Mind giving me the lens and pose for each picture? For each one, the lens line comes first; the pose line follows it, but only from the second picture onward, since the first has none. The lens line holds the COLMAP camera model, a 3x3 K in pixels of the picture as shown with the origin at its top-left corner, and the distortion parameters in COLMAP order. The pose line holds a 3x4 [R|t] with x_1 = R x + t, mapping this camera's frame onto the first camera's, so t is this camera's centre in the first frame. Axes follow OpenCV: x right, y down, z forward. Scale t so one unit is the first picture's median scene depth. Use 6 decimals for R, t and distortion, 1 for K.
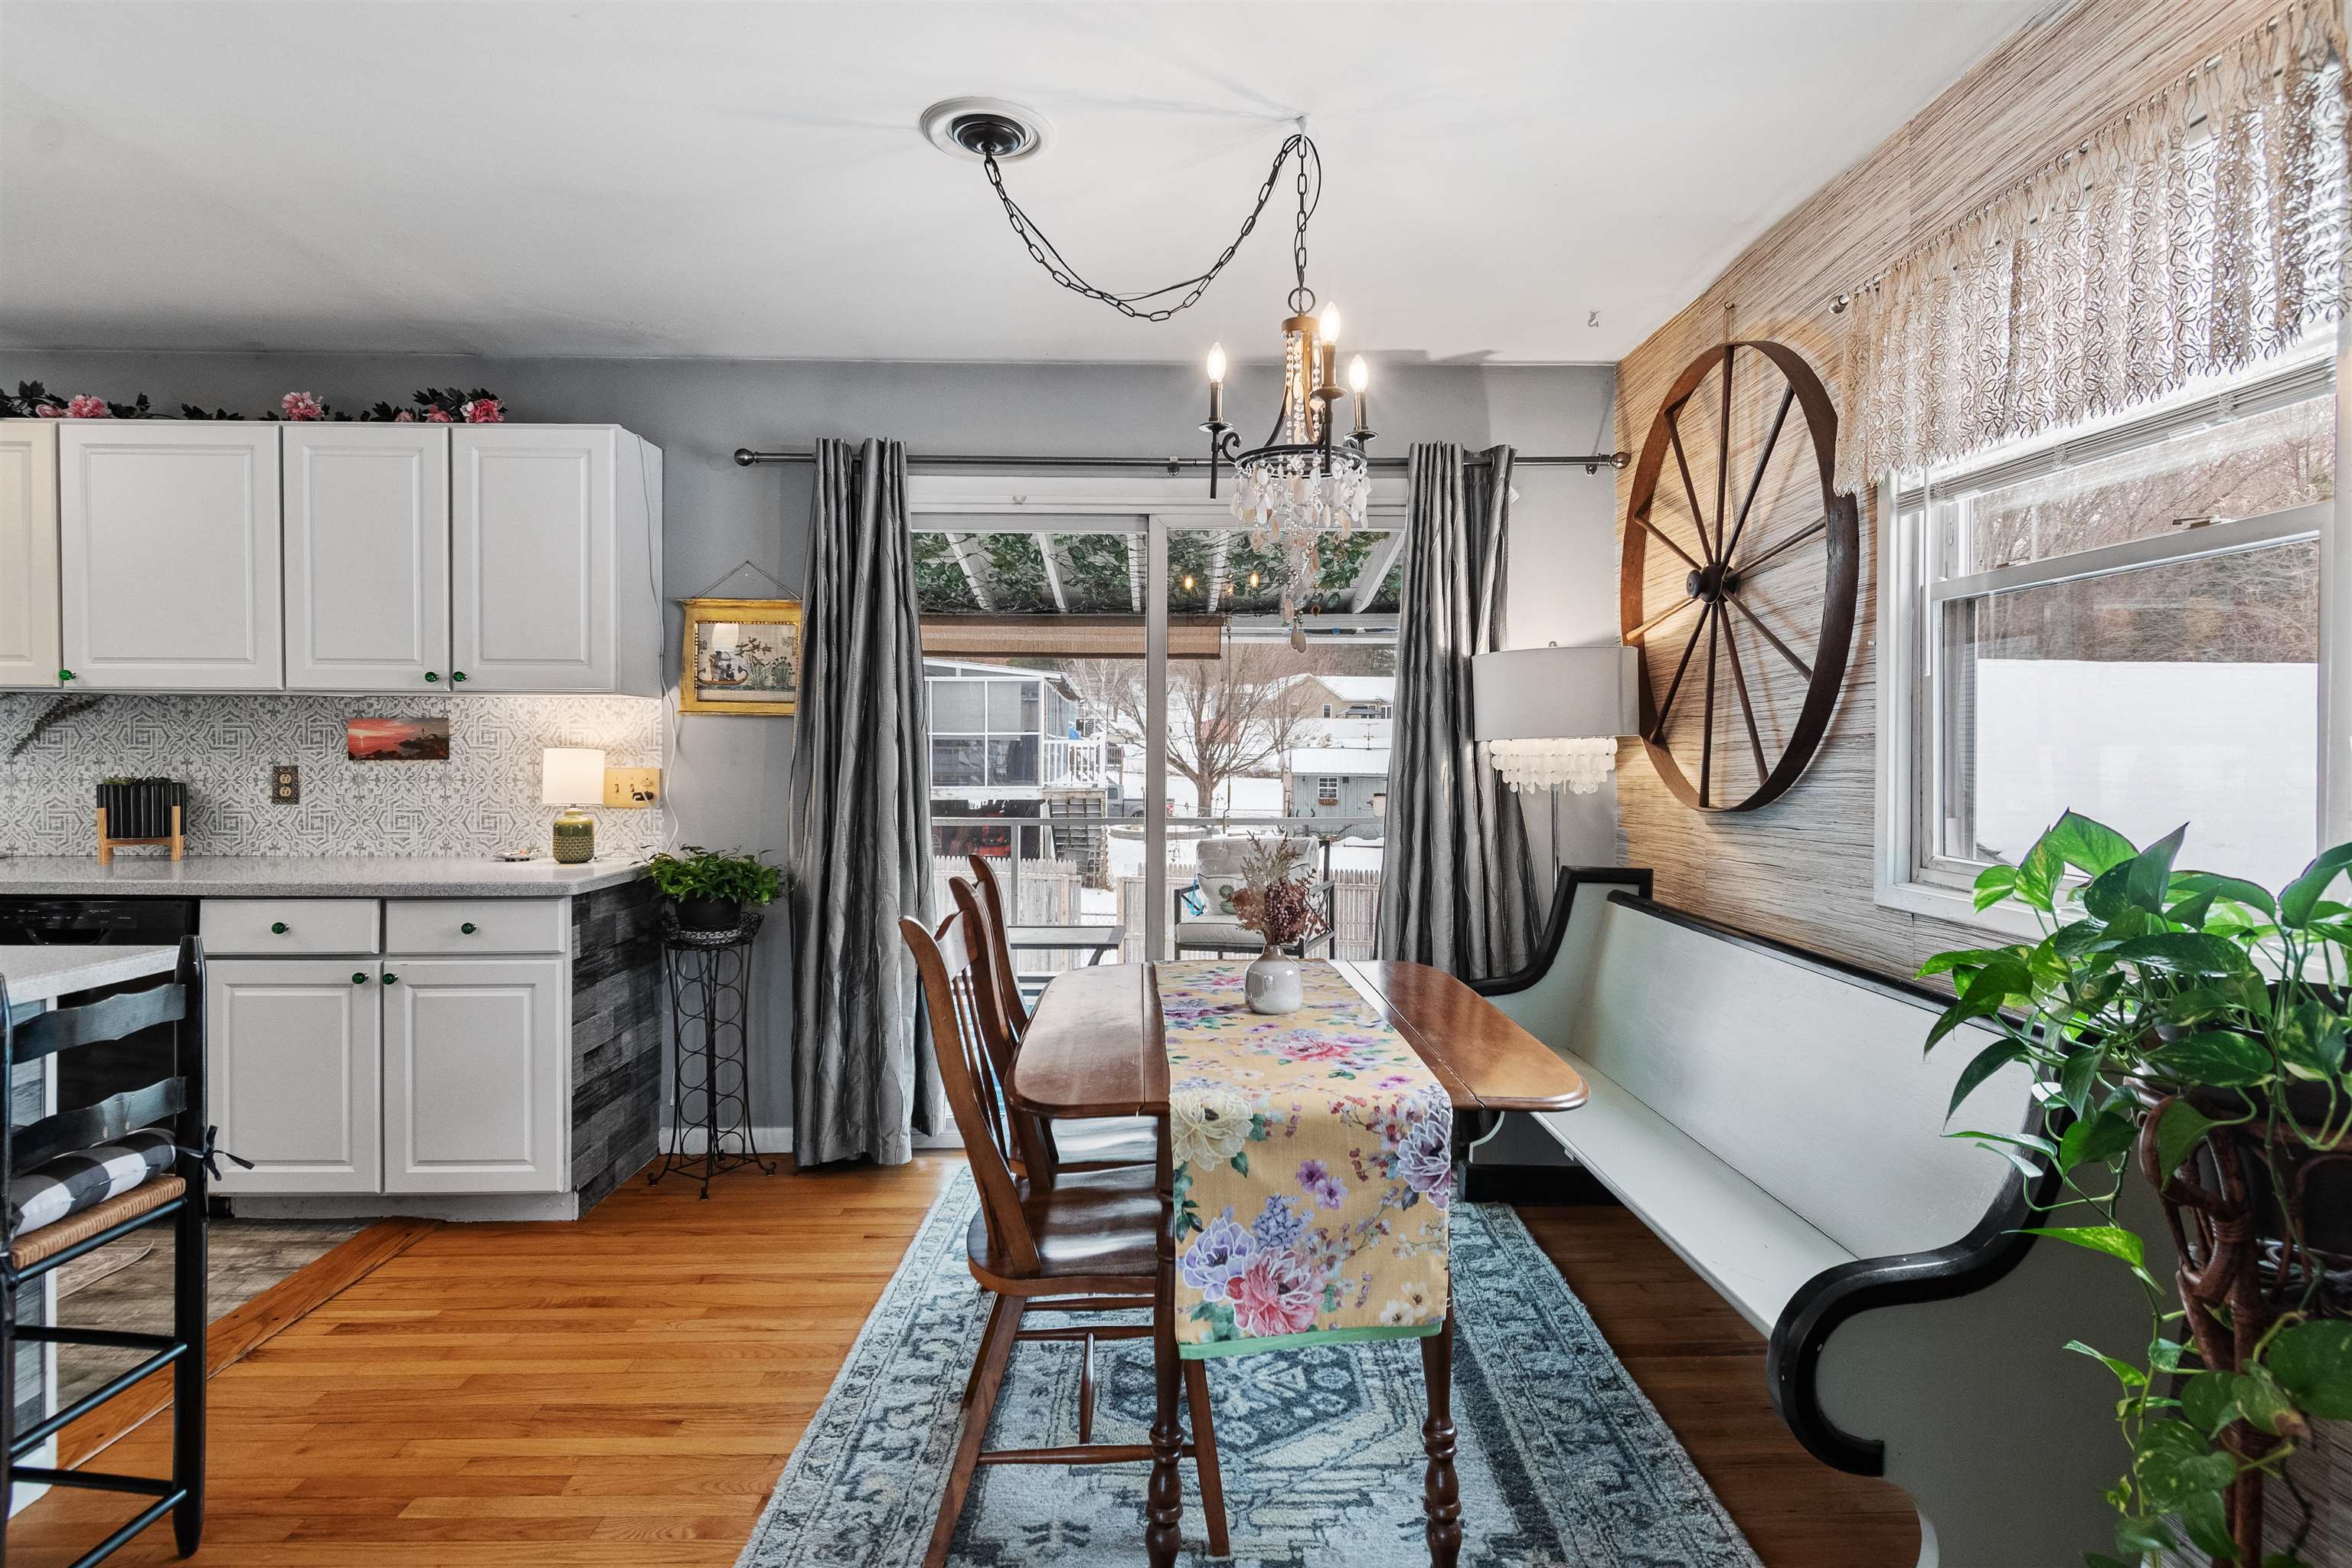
lens RADIAL K [[1202.2, 0, 1202.2], [0, 1202.2, 754.8], [0, 0, 1]] dist [0.003840, -0.005235]
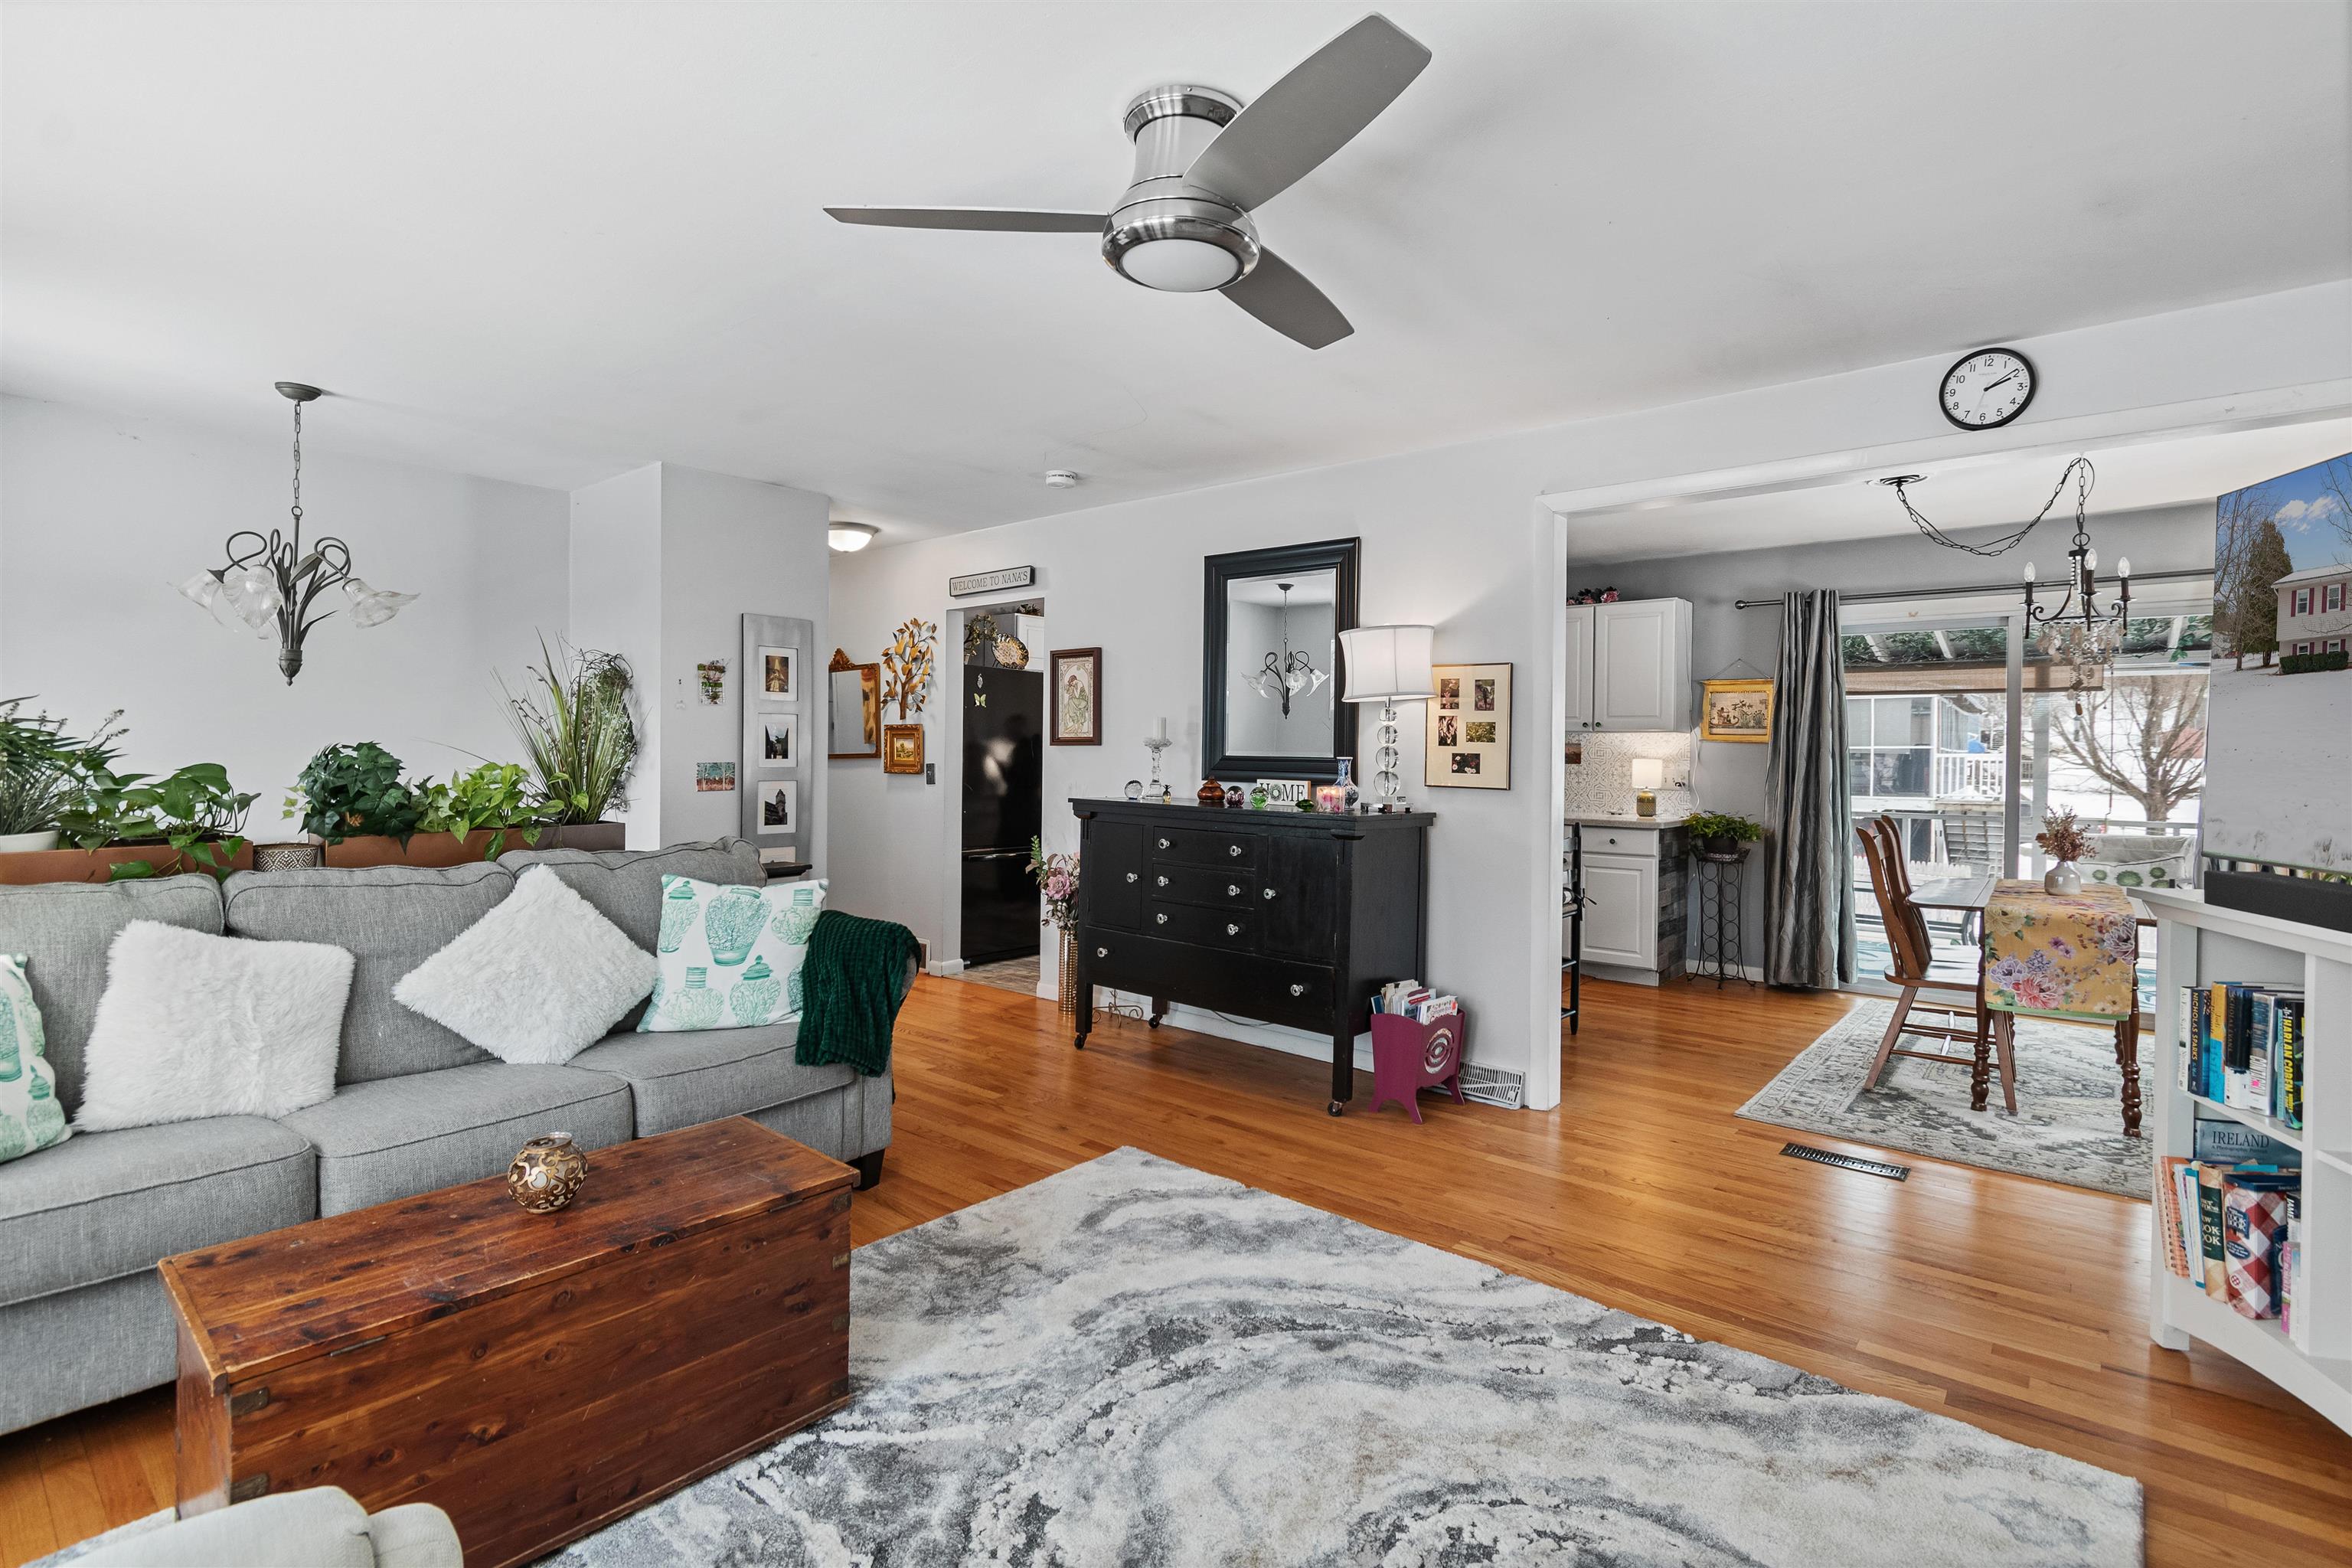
lens RADIAL K [[1119.6, 0, 1187.4], [0, 1119.6, 758.9], [0, 0, 1]] dist [0.002414, -0.001399]
pose [[0.750455, 0.009542, -0.660852, 0.129083], [-0.012874, 0.999917, -0.000183, 0.004737], [0.660796, 0.008645, 0.750516, -0.884010]]
